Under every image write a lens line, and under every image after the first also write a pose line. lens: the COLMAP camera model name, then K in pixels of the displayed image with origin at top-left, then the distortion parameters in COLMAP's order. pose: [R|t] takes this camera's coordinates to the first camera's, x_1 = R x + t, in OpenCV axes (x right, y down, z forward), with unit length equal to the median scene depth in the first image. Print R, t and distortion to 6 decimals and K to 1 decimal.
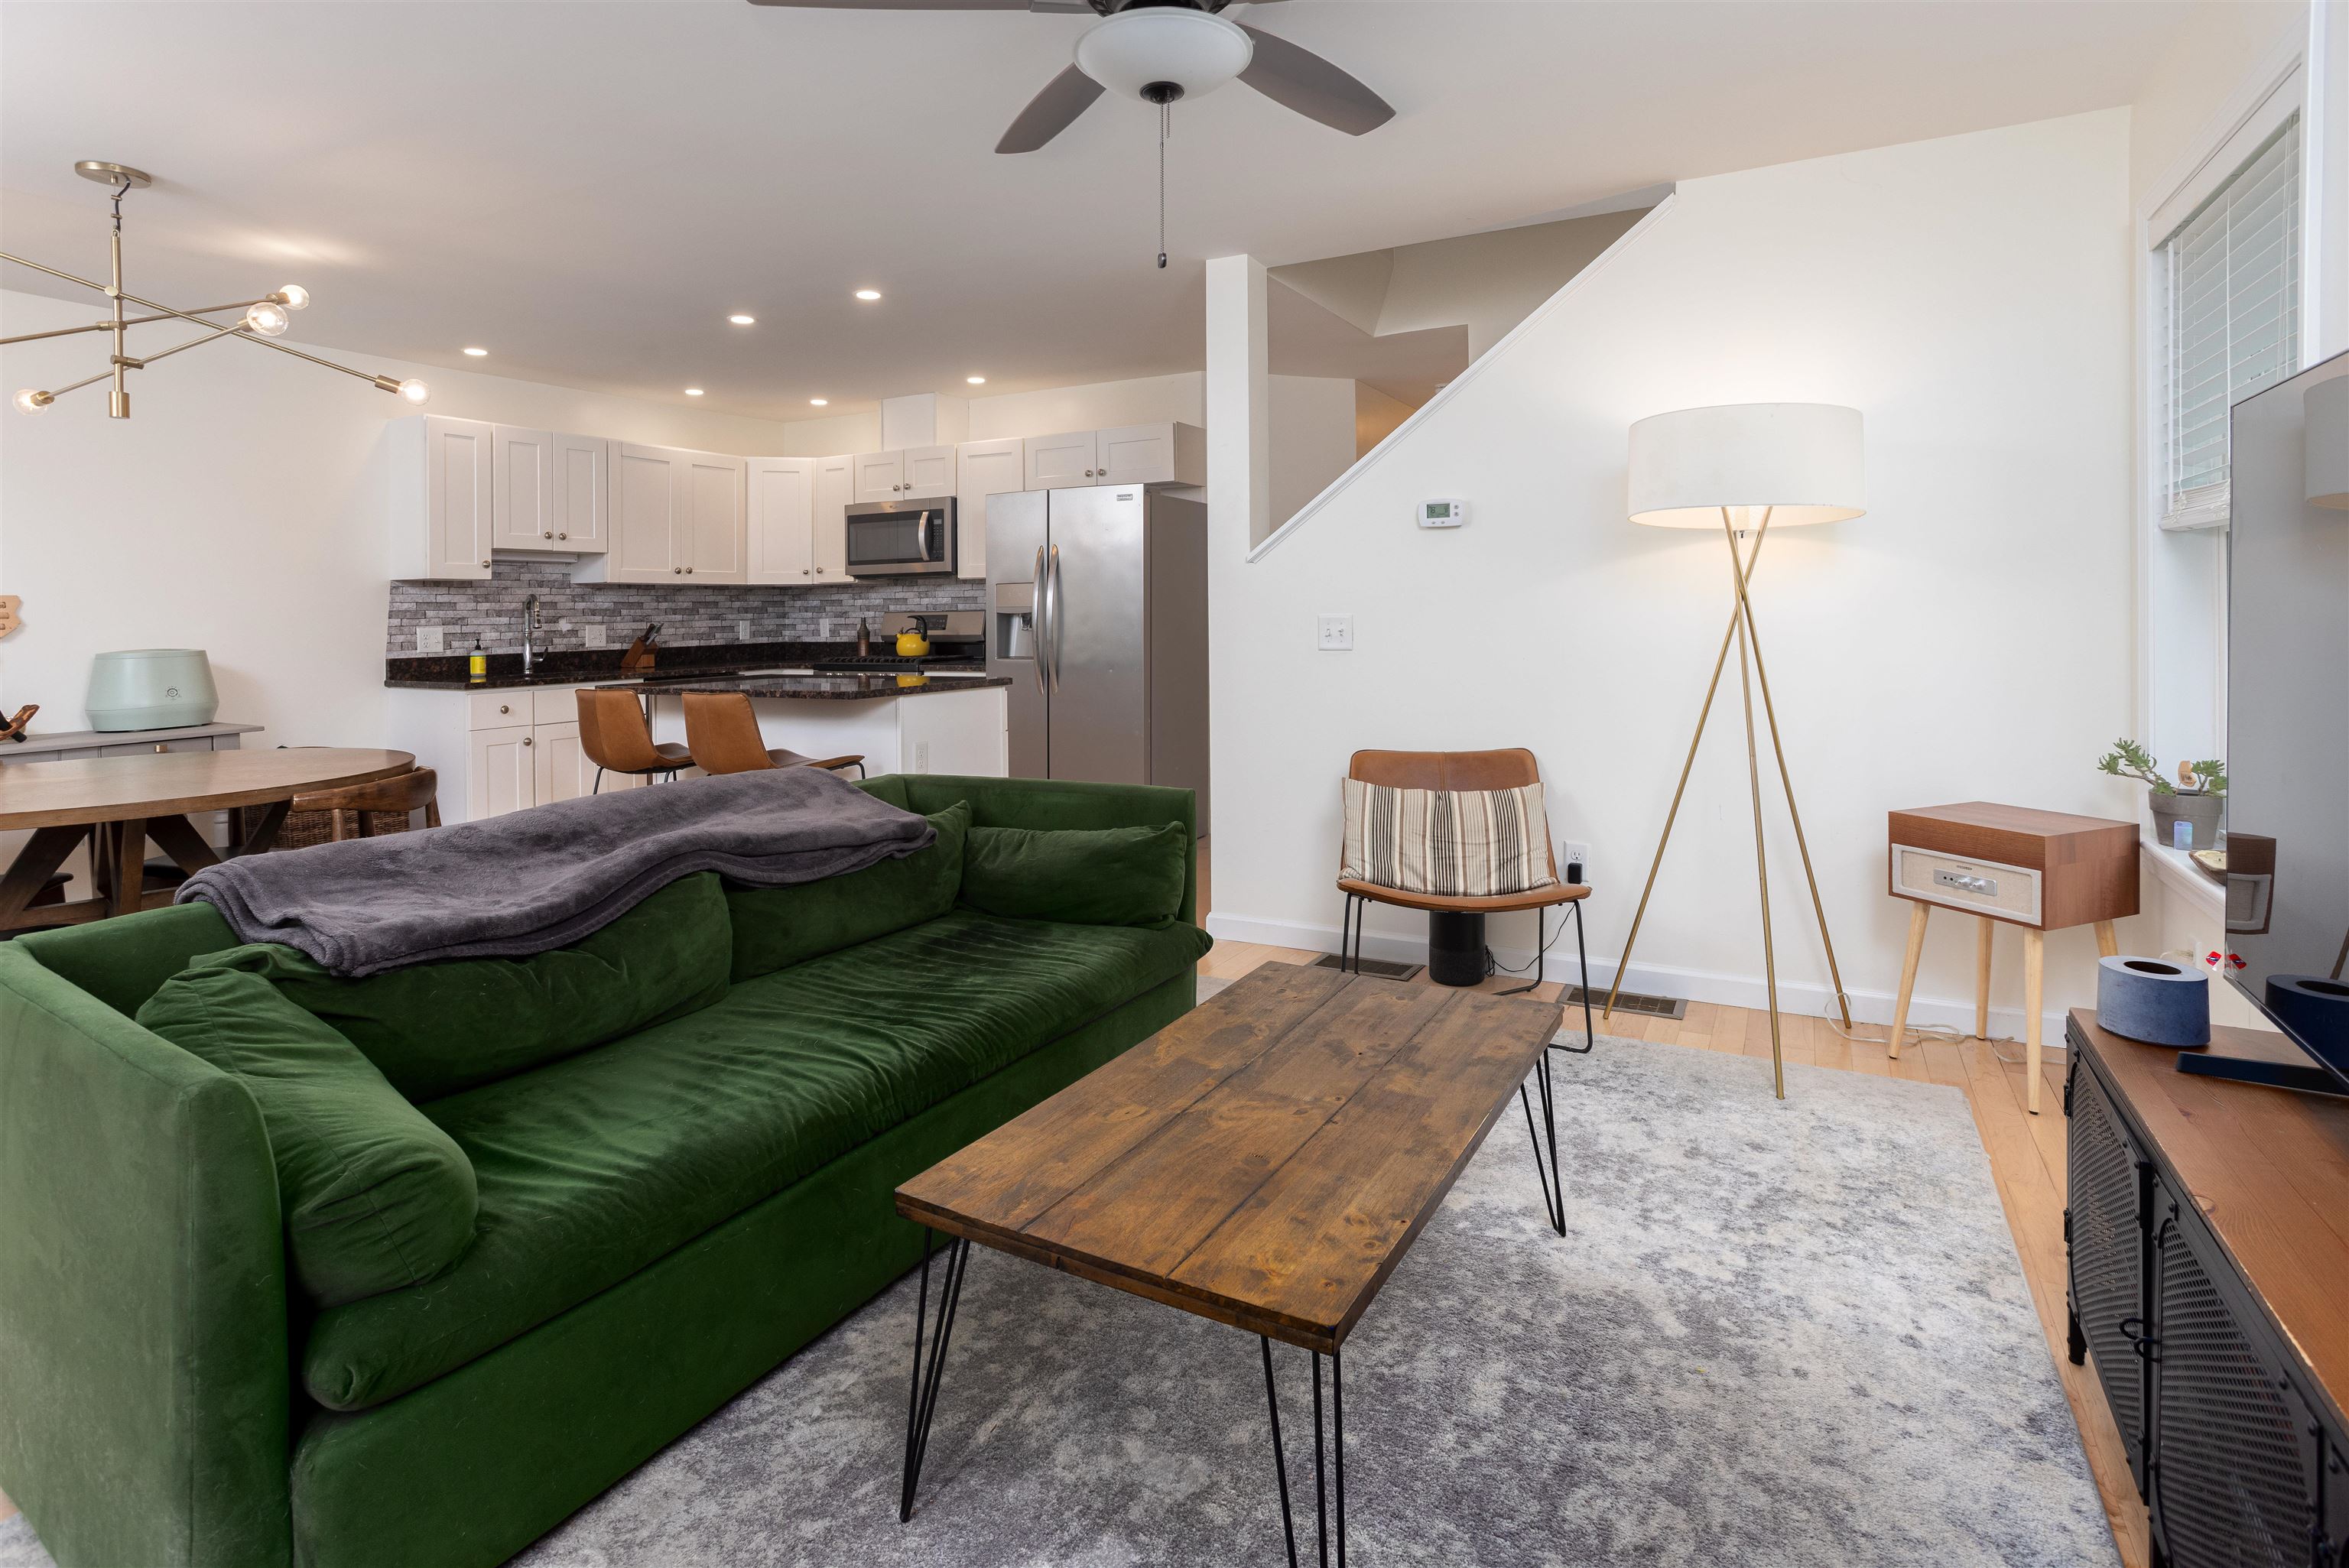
lens RADIAL K [[1172.0, 0, 1169.9], [0, 1172.0, 596.2], [0, 0, 1]] dist [-0.029337, 0.016395]
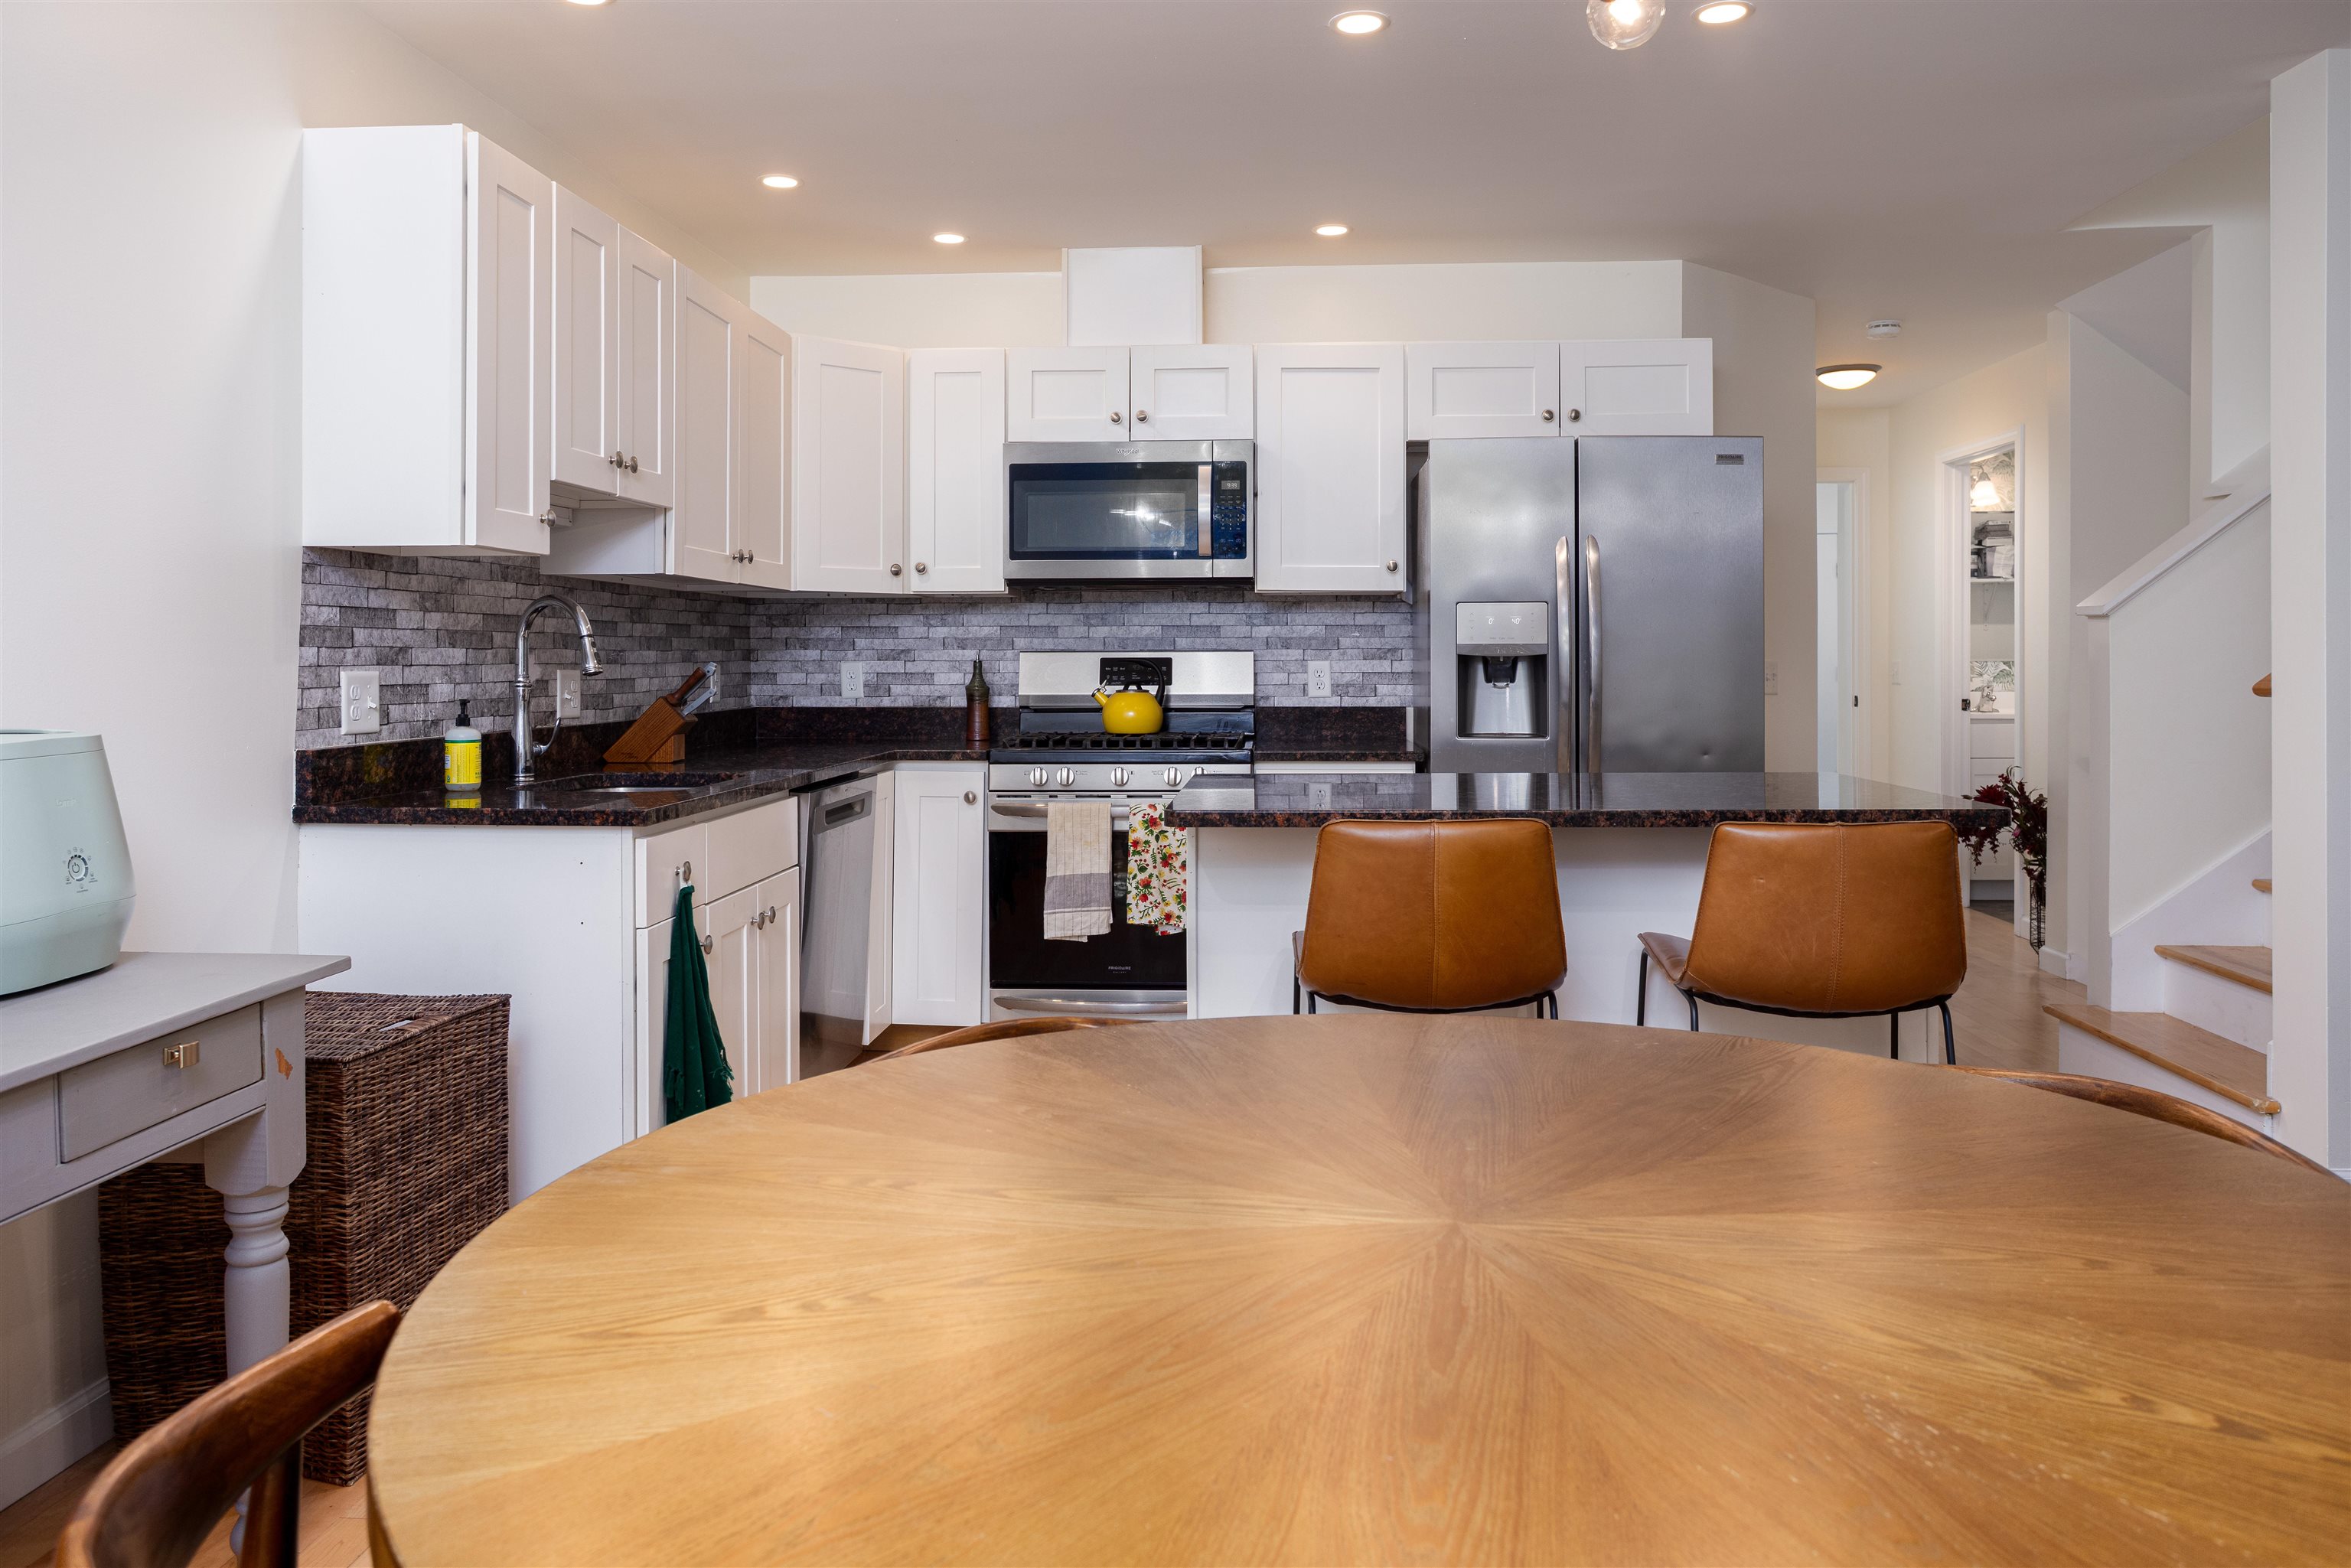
lens RADIAL K [[1636.1, 0, 1184.4], [0, 1636.1, 650.1], [0, 0, 1]] dist [-0.026808, 0.000883]
pose [[0.907090, 0.016535, 0.420612, -0.542052], [-0.017975, 0.999838, -0.000541, 0.013366], [-0.420553, -0.007070, 0.907241, 0.328624]]
